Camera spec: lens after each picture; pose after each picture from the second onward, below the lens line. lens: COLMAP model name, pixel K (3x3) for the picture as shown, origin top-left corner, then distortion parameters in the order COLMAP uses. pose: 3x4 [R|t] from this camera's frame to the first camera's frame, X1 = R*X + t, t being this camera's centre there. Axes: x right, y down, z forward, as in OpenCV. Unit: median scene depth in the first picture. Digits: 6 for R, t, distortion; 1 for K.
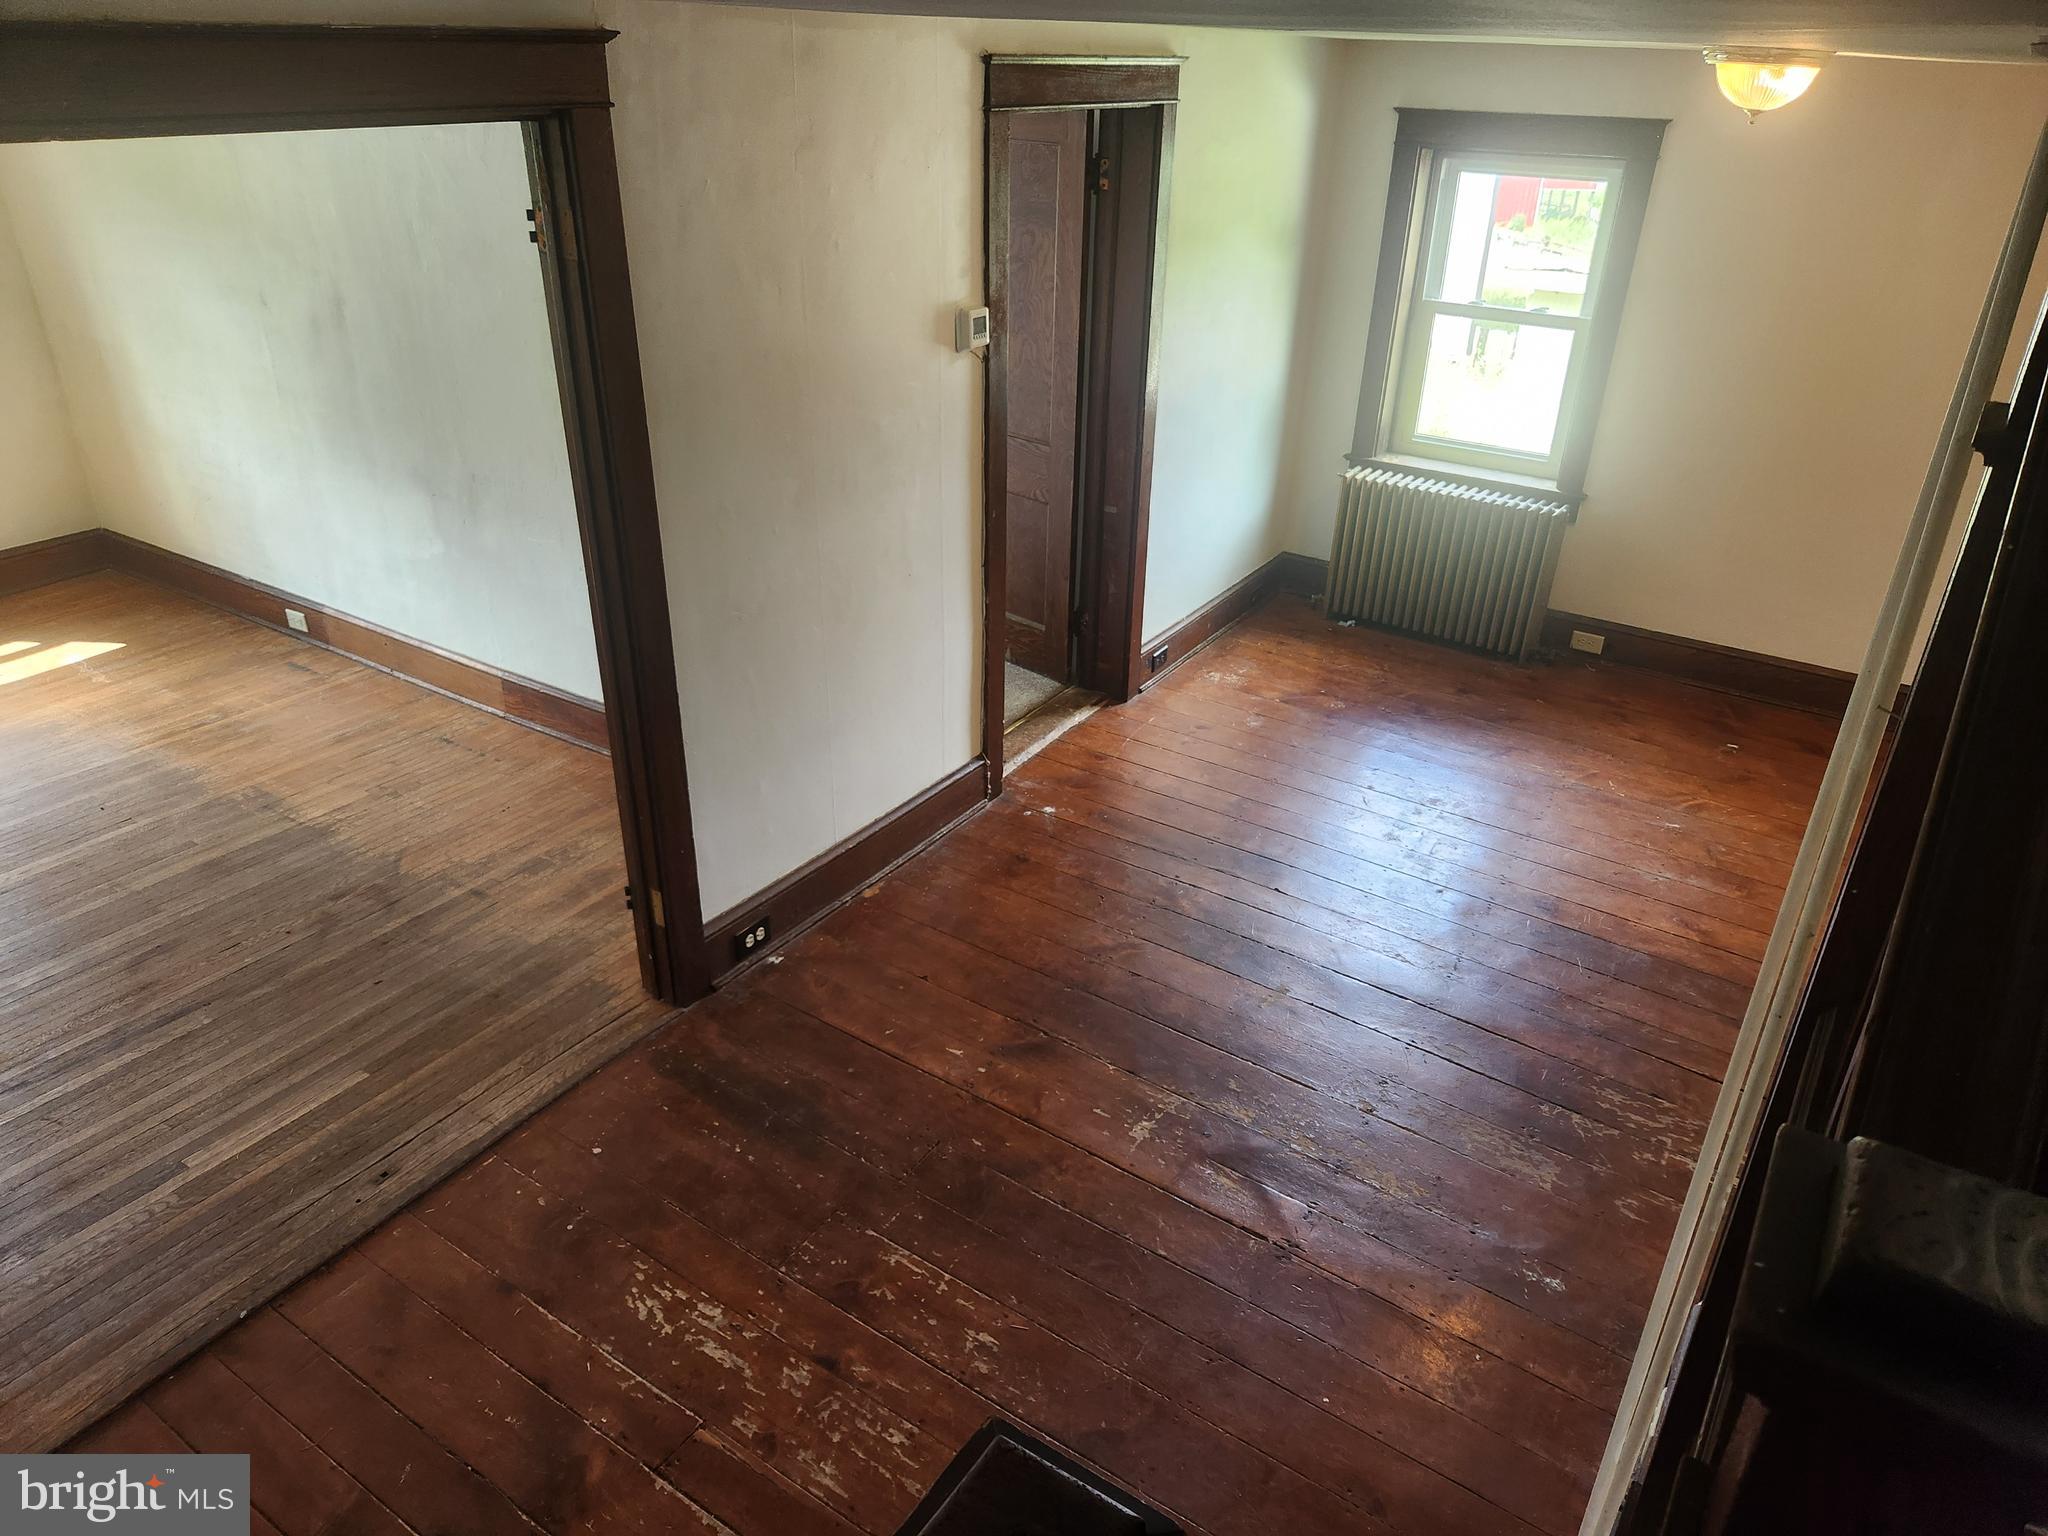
lens RADIAL K [[1362.2, 0, 1024.0], [0, 1362.2, 768.0], [0, 0, 1]] dist [0.082727, -0.067379]
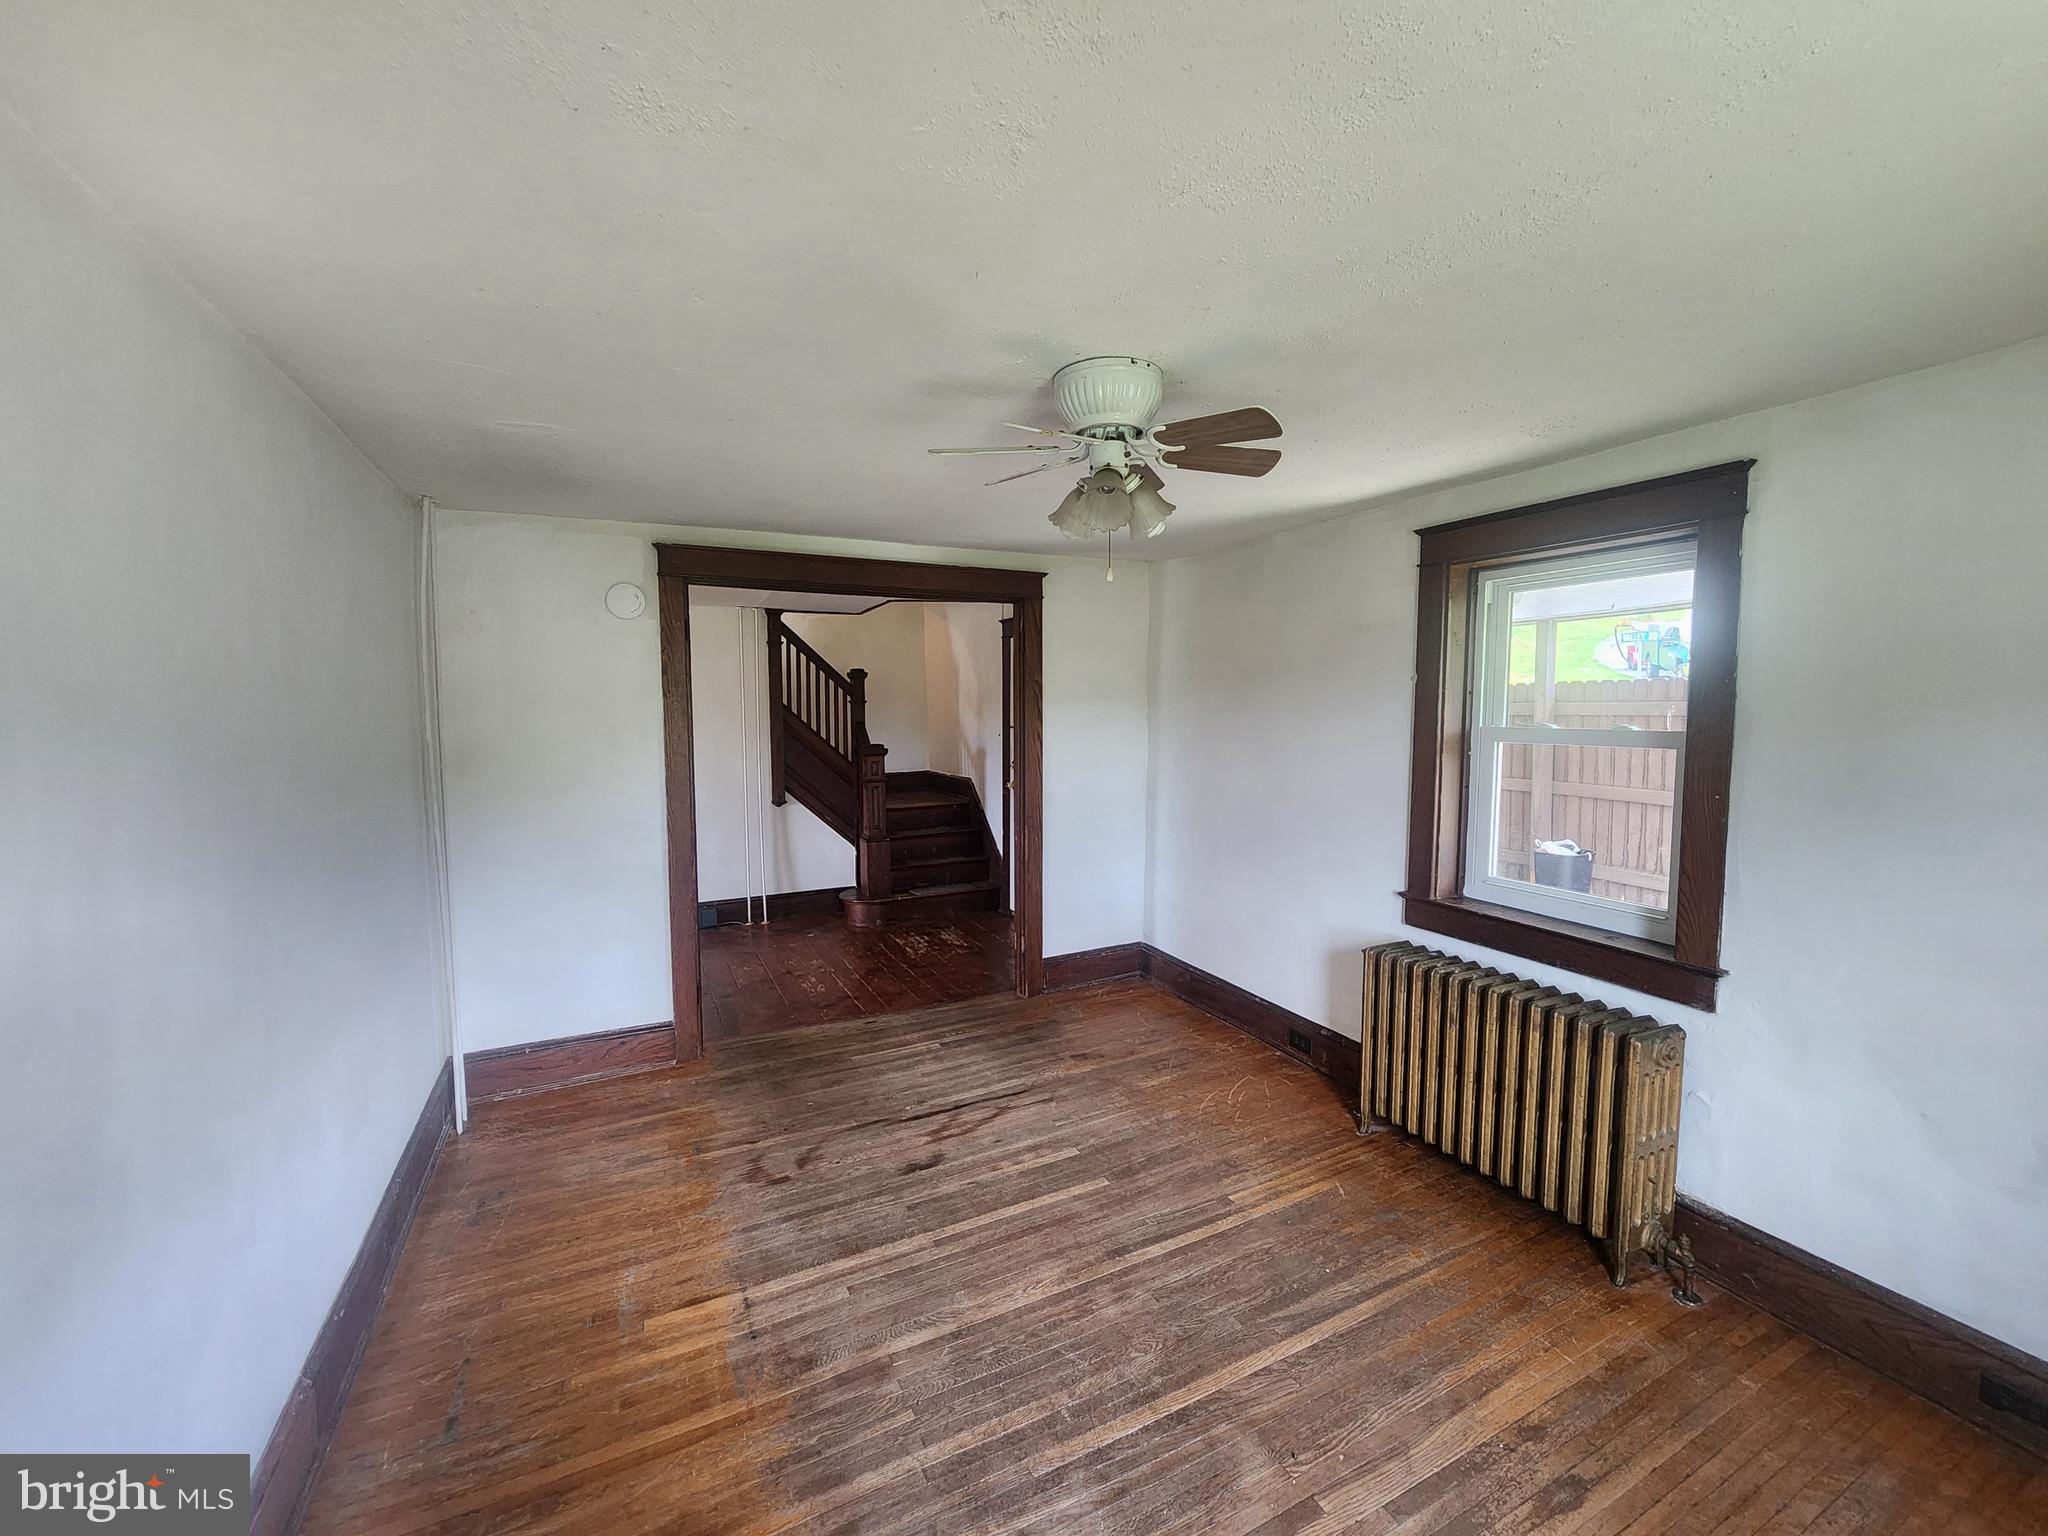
lens RADIAL K [[836.0, 0, 1024.0], [0, 836.0, 768.0], [0, 0, 1]] dist [0.003738, -0.000007]
pose [[-0.861173, -0.059944, 0.504765, -0.813610], [0.221785, 0.849203, 0.479234, -0.391443], [-0.457376, 0.524653, -0.718016, 1.004425]]
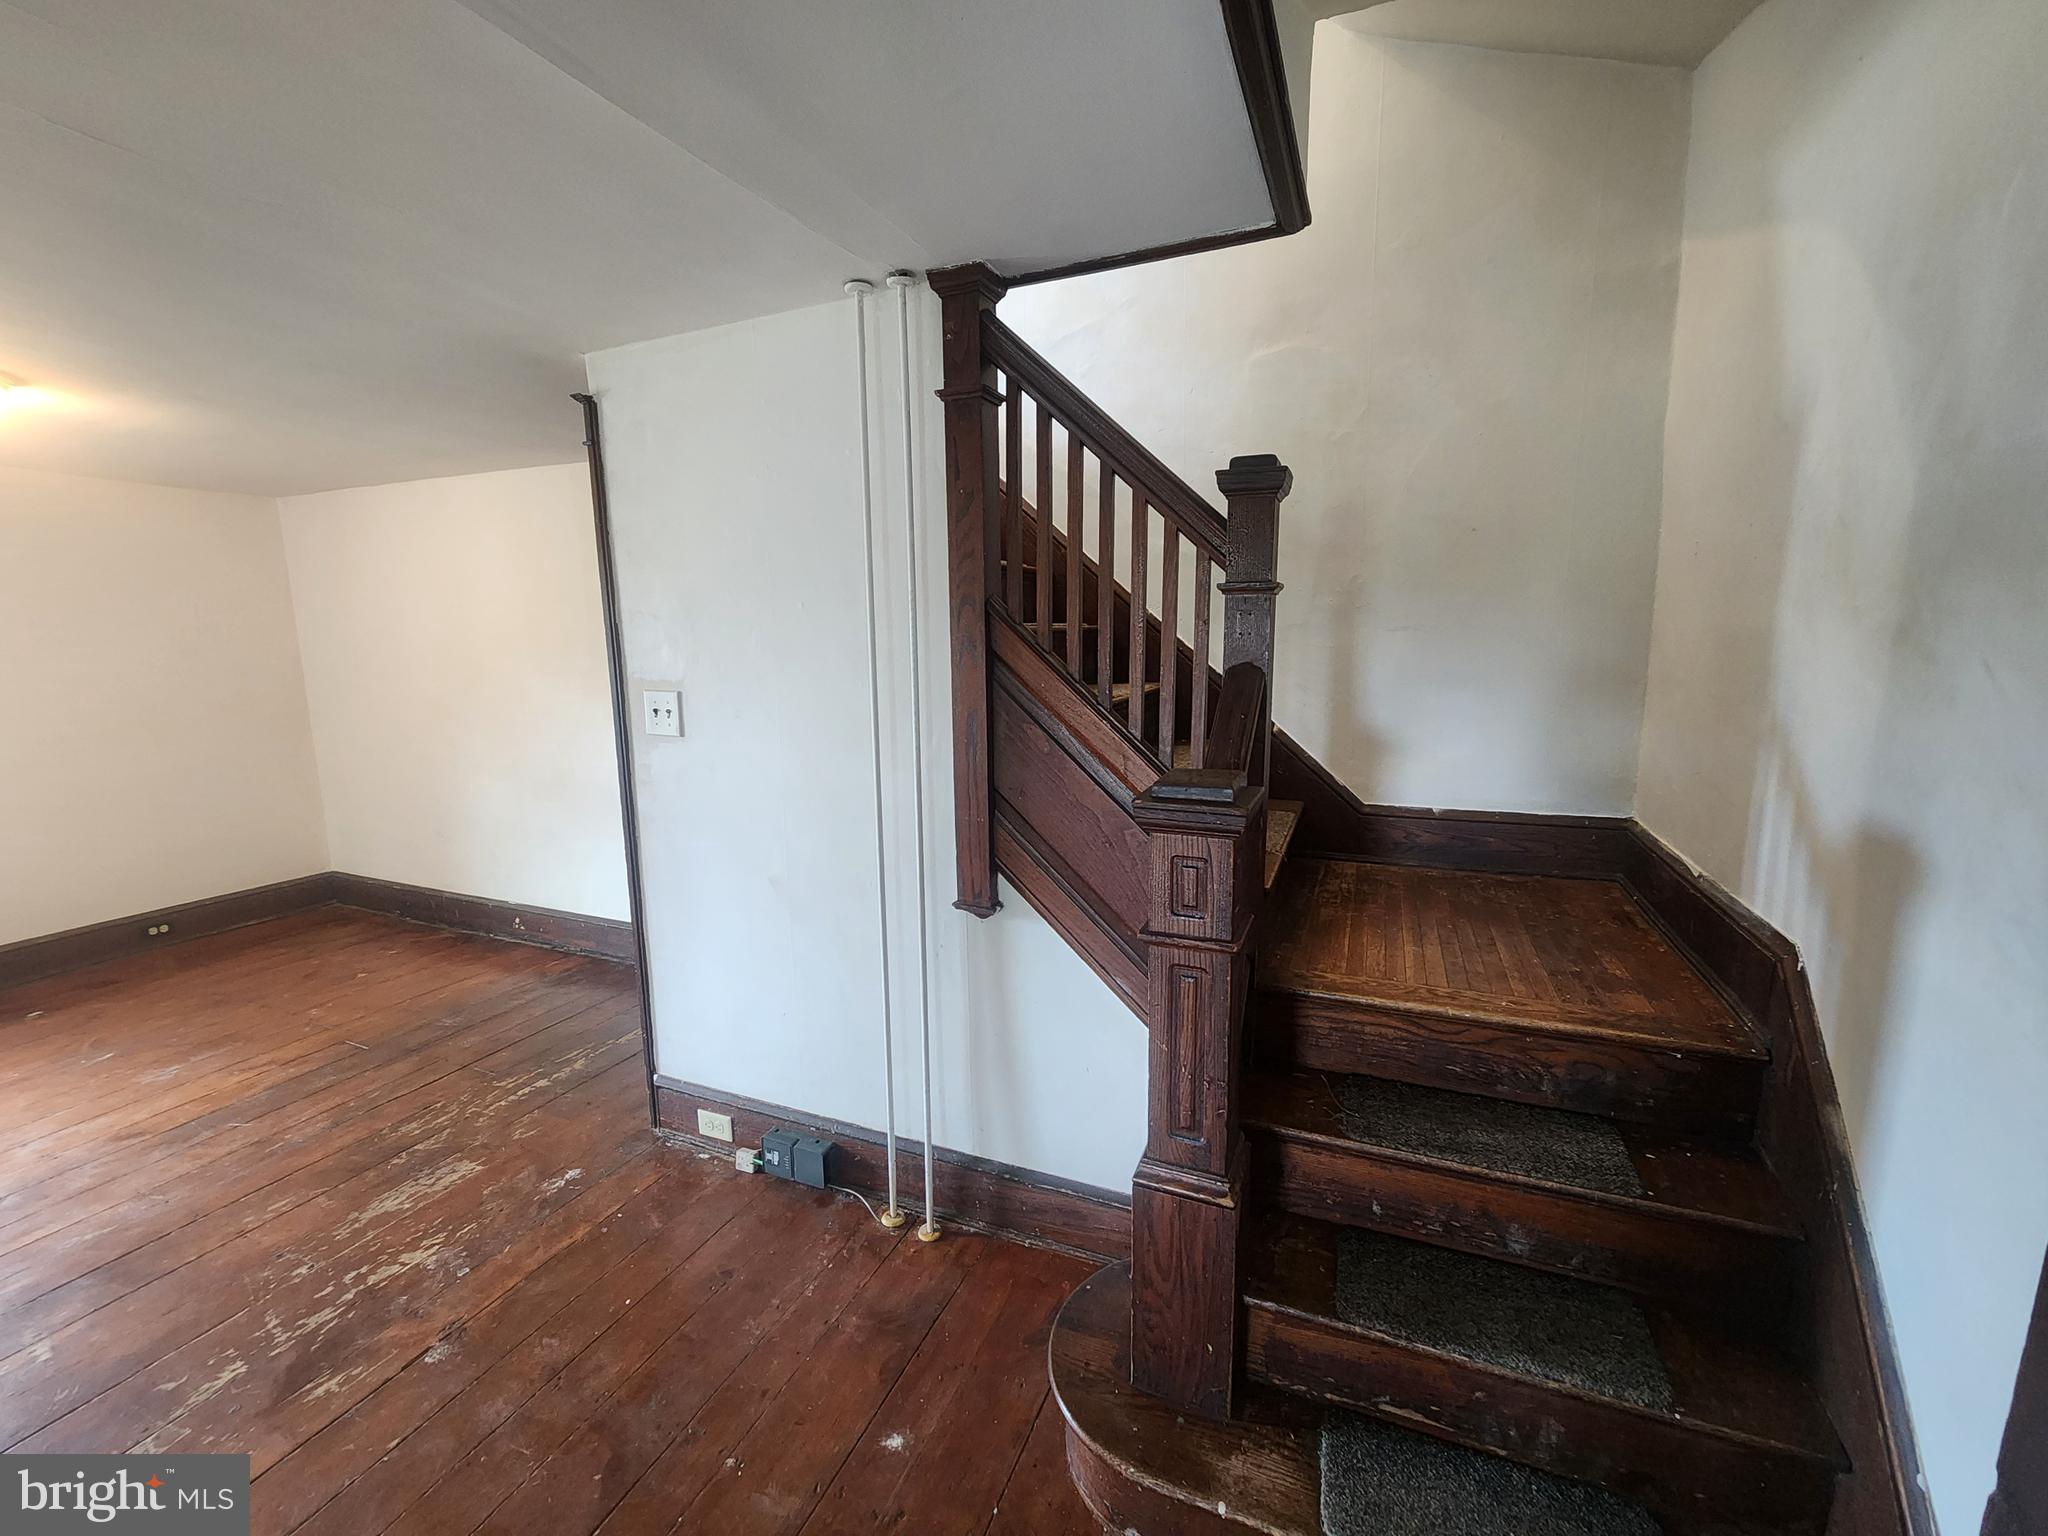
lens RADIAL K [[836.0, 0, 1024.0], [0, 836.0, 768.0], [0, 0, 1]] dist [0.003738, -0.000007]
pose [[-0.177071, -0.187414, 0.966189, -0.265068], [0.462046, 0.850966, 0.249742, 0.016125], [-0.868999, 0.490646, -0.064088, 0.282967]]
